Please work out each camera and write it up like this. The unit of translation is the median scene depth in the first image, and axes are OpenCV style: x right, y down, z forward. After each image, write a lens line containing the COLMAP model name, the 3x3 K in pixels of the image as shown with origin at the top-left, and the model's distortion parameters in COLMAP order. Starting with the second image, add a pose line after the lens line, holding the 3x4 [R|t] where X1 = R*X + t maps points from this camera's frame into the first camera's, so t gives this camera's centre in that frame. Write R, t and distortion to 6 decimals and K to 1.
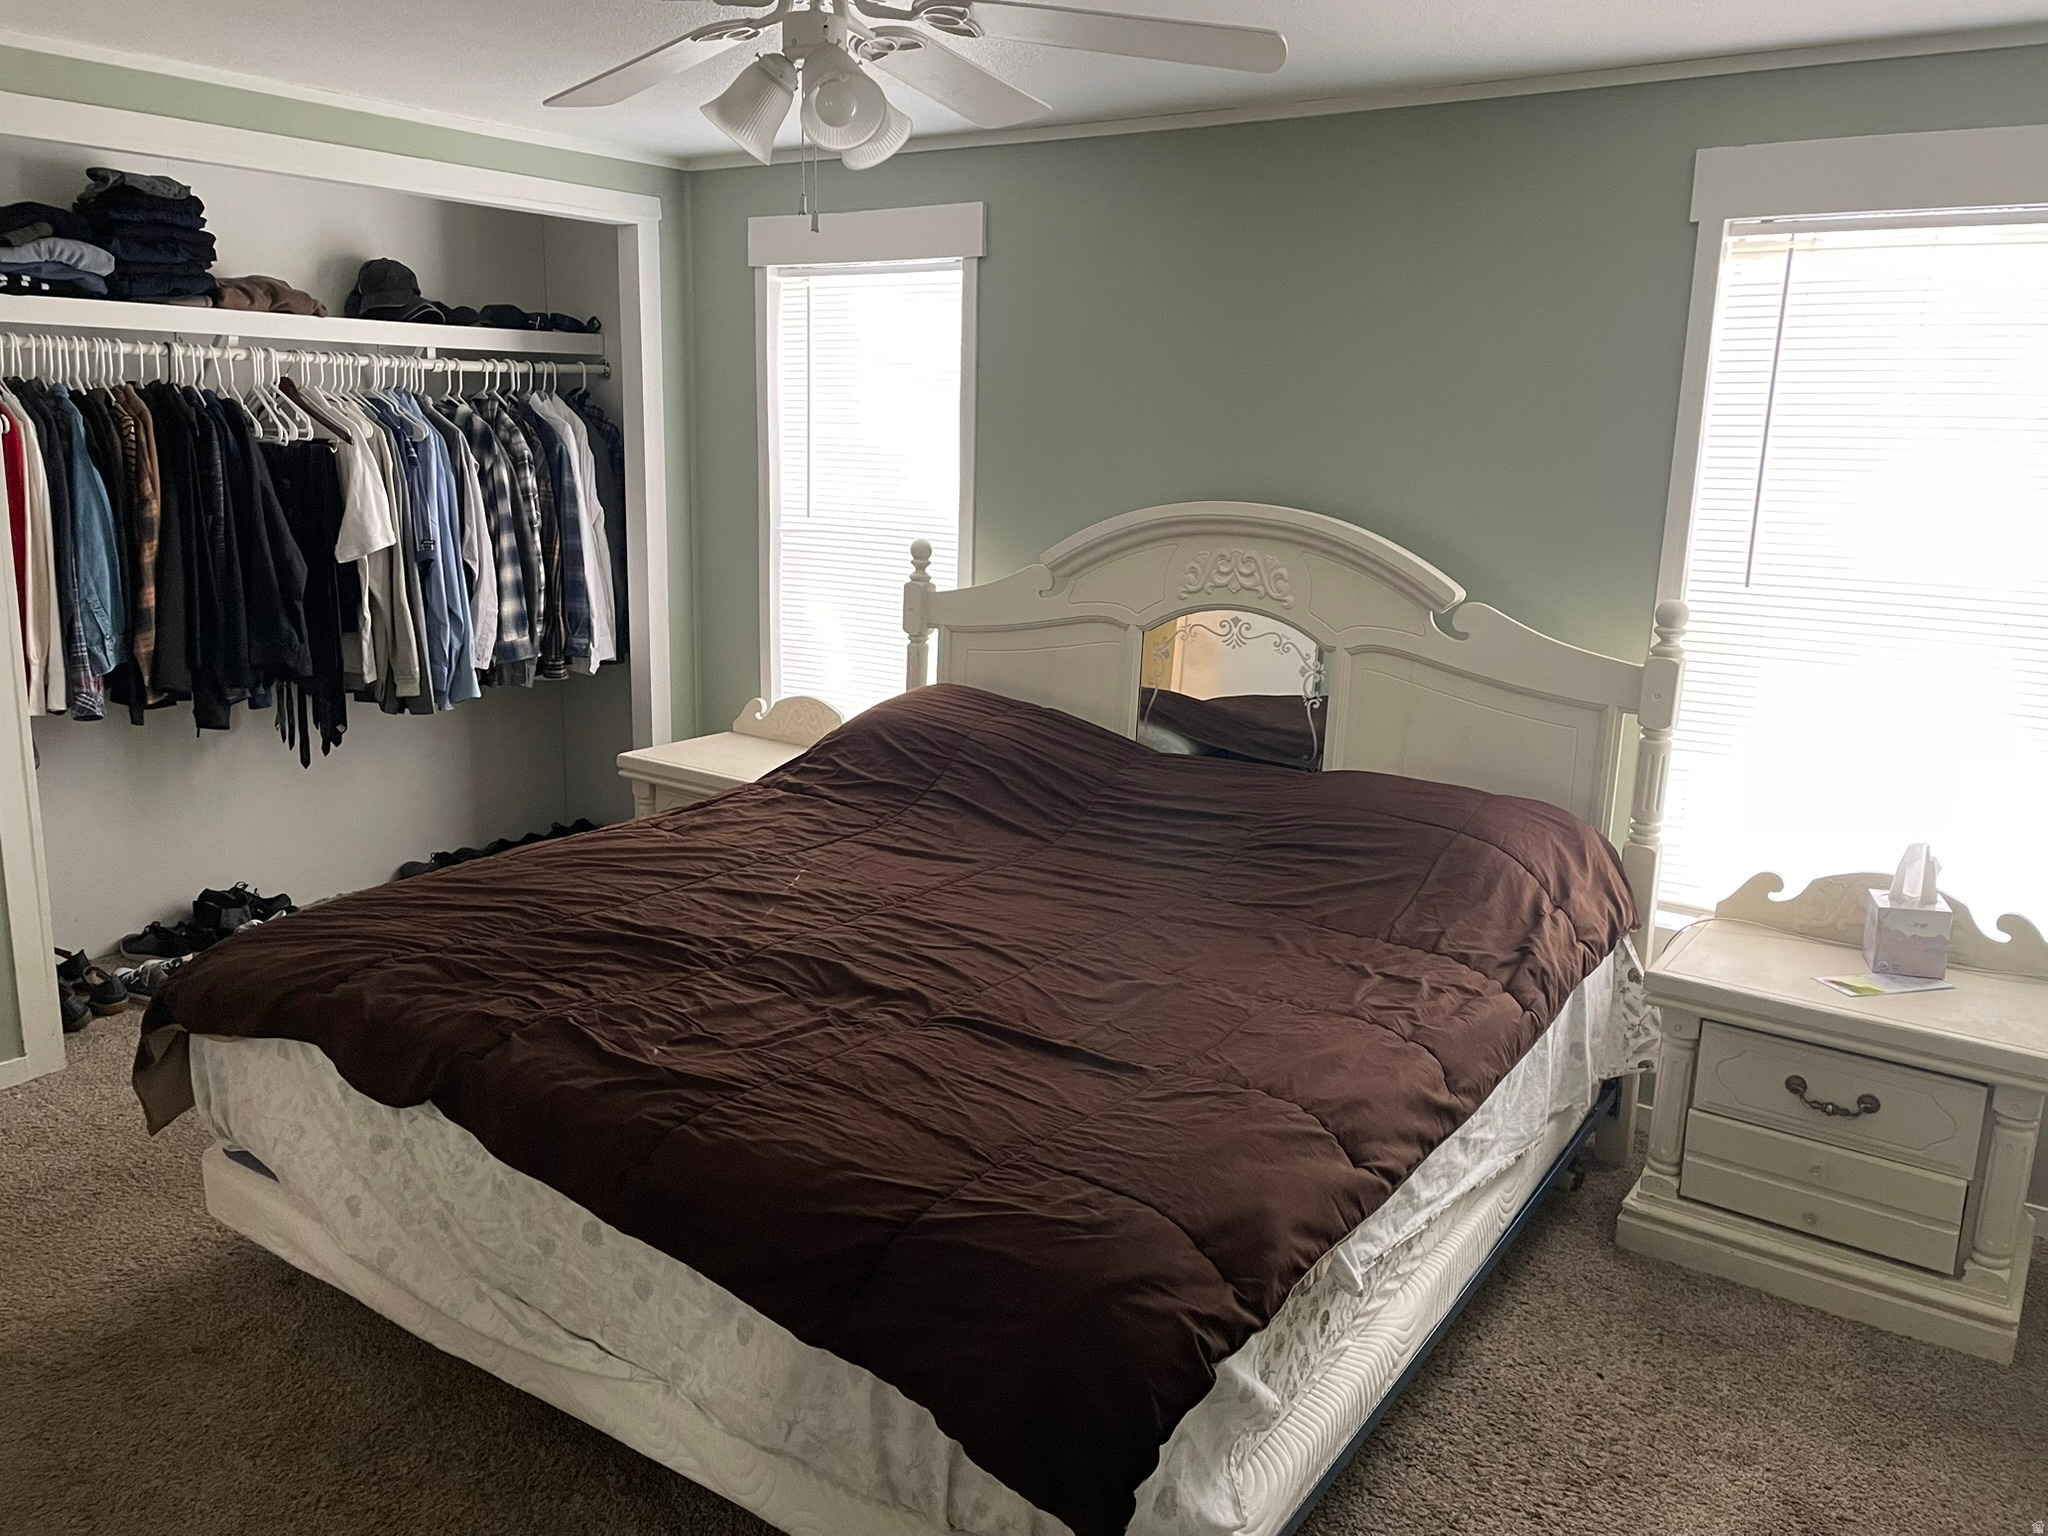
lens RADIAL K [[1539.7, 0, 1021.6], [0, 1539.7, 780.9], [0, 0, 1]] dist [0.092641, -0.113361]
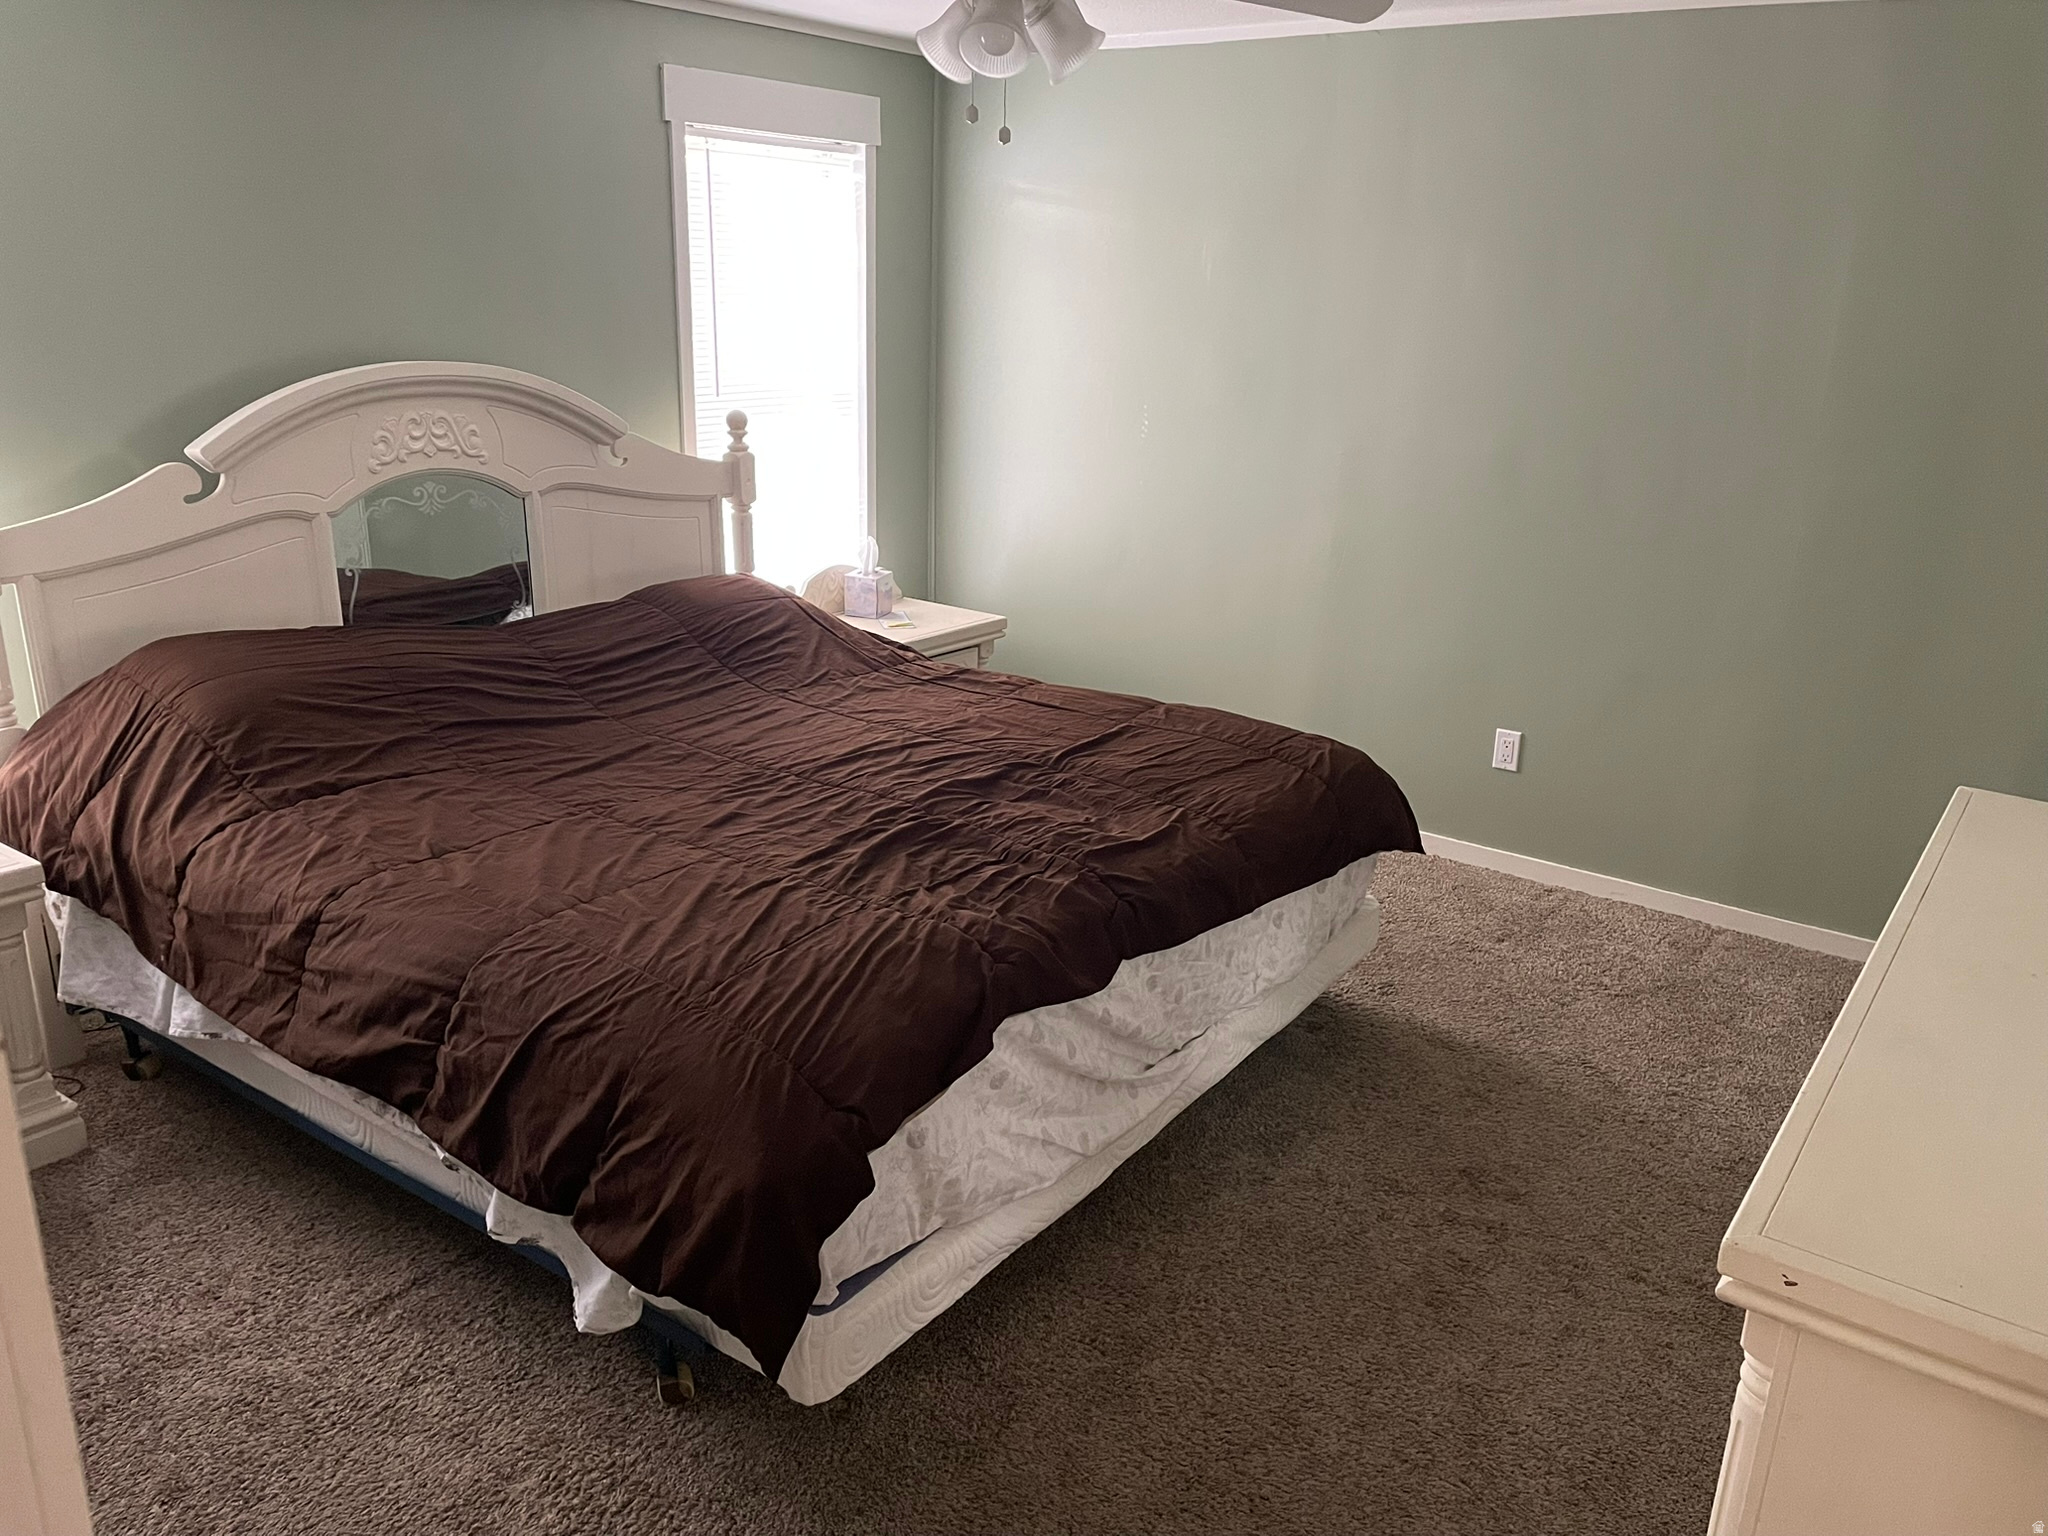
lens RADIAL K [[1539.7, 0, 1023.8], [0, 1539.7, 759.7], [0, 0, 1]] dist [0.092641, -0.113361]
pose [[0.017416, -0.314422, 0.949123, -0.989236], [0.214000, 0.928442, 0.303644, -0.191576], [-0.976678, 0.197824, 0.083456, 0.700284]]
